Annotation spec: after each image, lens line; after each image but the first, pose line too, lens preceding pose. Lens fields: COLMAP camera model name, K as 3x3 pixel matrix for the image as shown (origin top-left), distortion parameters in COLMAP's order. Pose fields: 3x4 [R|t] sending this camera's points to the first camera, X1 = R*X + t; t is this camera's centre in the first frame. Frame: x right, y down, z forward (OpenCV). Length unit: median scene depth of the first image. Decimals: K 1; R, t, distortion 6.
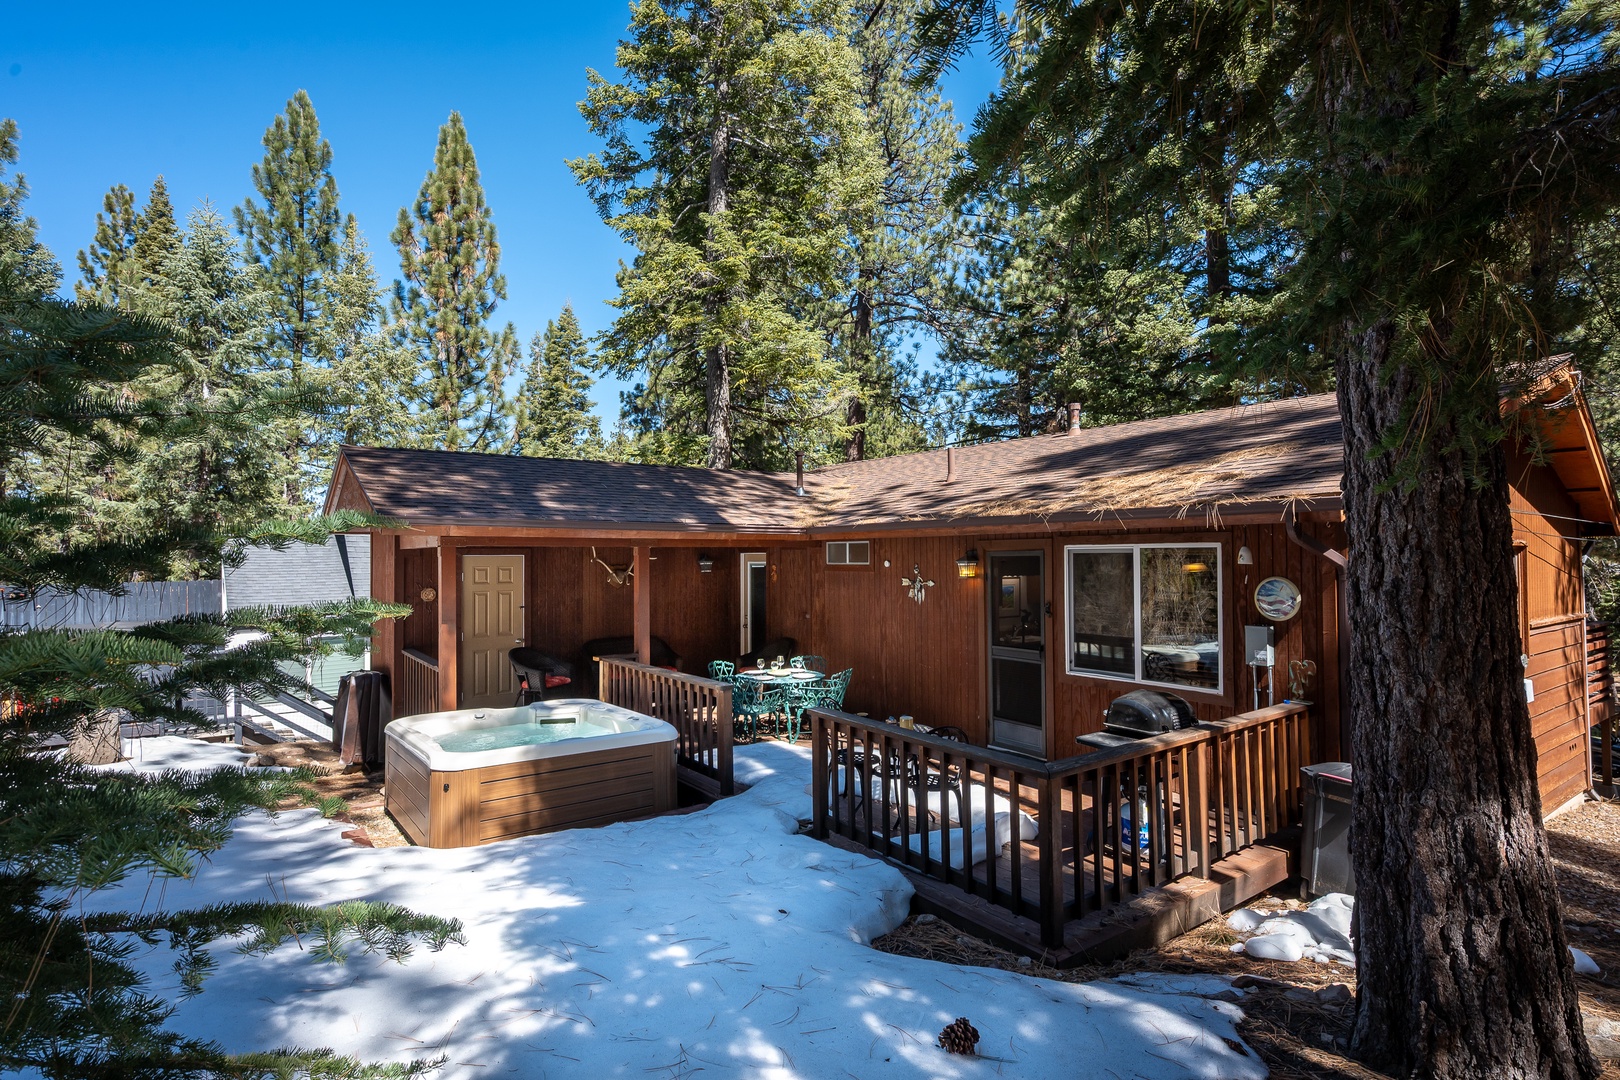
lens RADIAL K [[802.5, 0, 803.1], [0, 802.5, 544.4], [0, 0, 1]] dist [-0.000537, 0.000040]
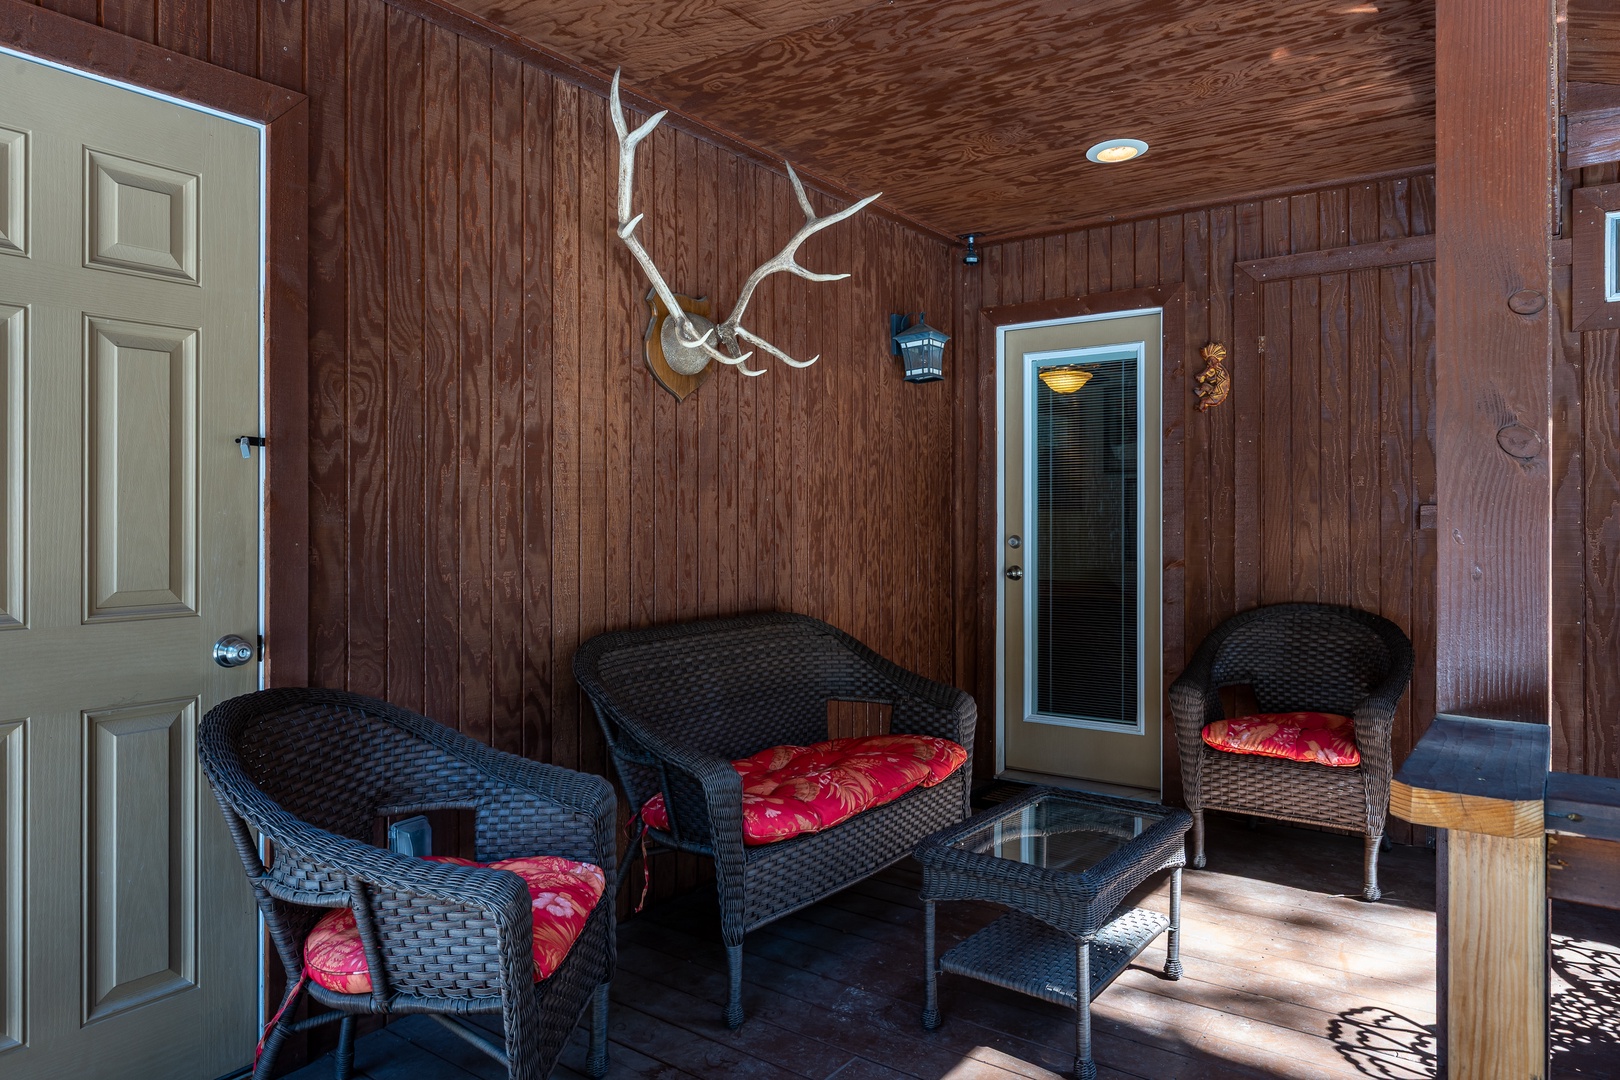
lens RADIAL K [[1072.7, 0, 808.8], [0, 1072.7, 506.7], [0, 0, 1]] dist [-0.003573, 0.002976]
pose [[0.956951, 0.004992, 0.290207, -0.323549], [-0.007082, 0.999956, 0.006153, 0.094375], [-0.290164, -0.007943, 0.956944, 0.801030]]
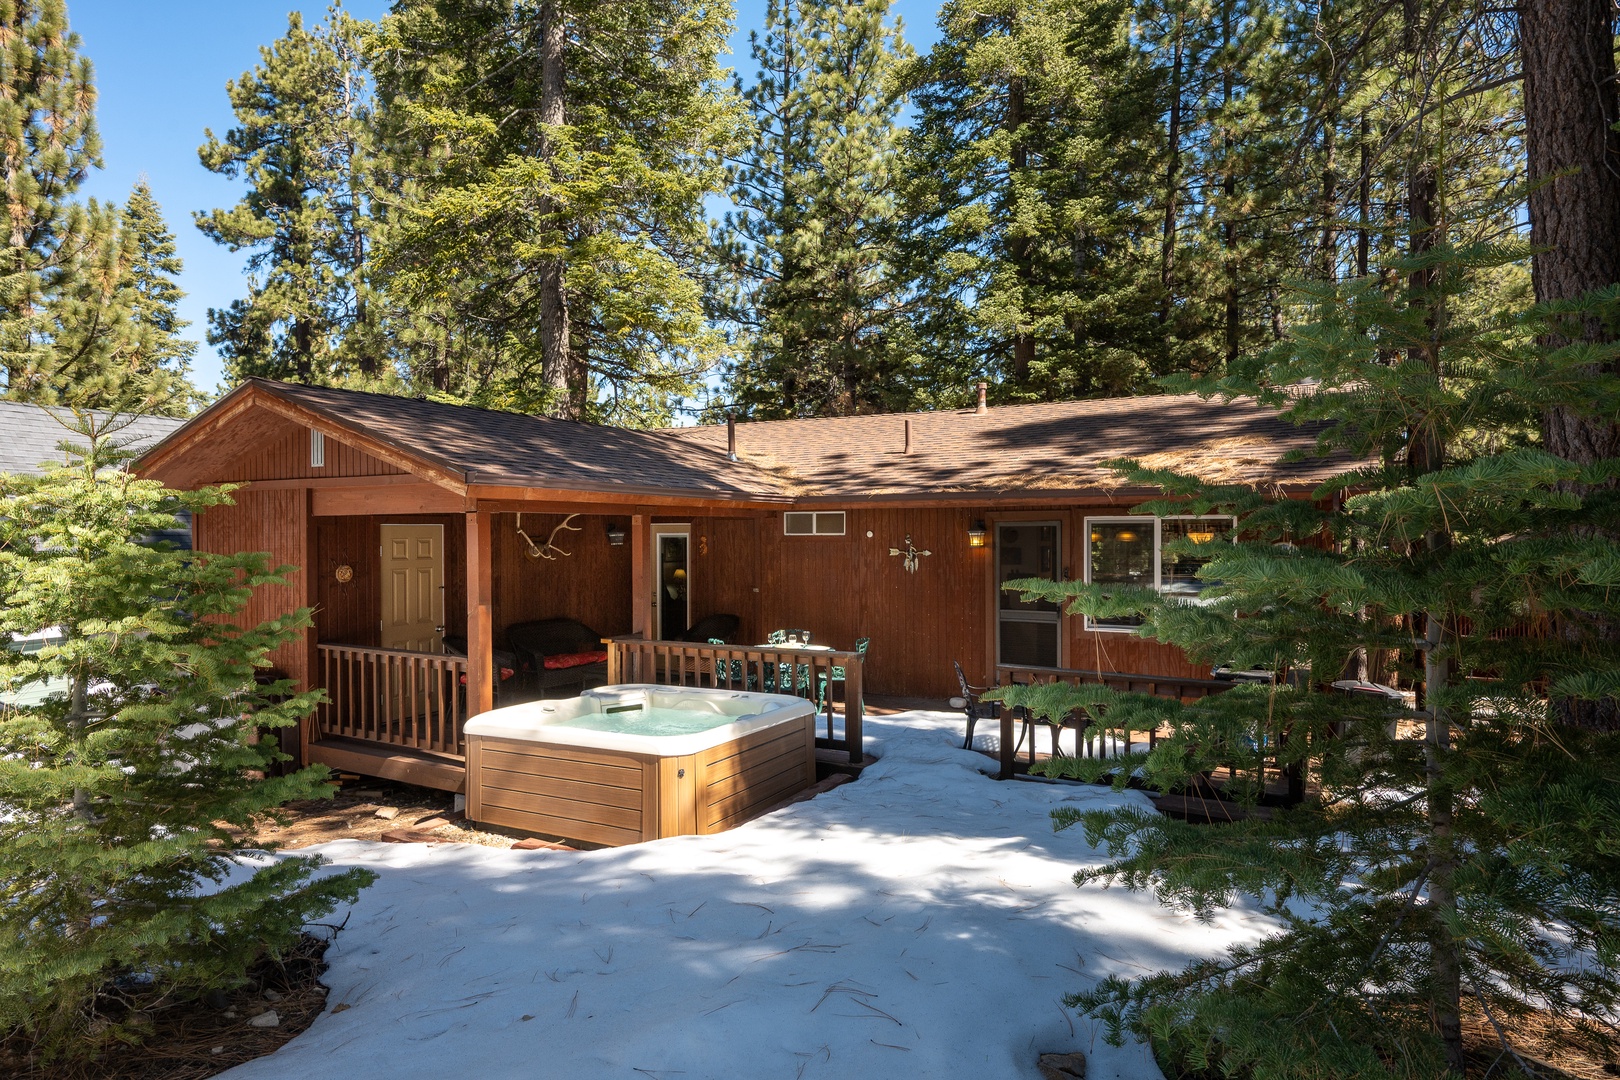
lens RADIAL K [[903.1, 0, 811.0], [0, 903.1, 545.8], [0, 0, 1]] dist [-0.000572, 0.001717]
pose [[0.913453, -0.006147, 0.406899, -0.403615], [-0.006690, 0.999524, 0.030118, 0.004938], [-0.406890, -0.030234, 0.912977, -0.000552]]
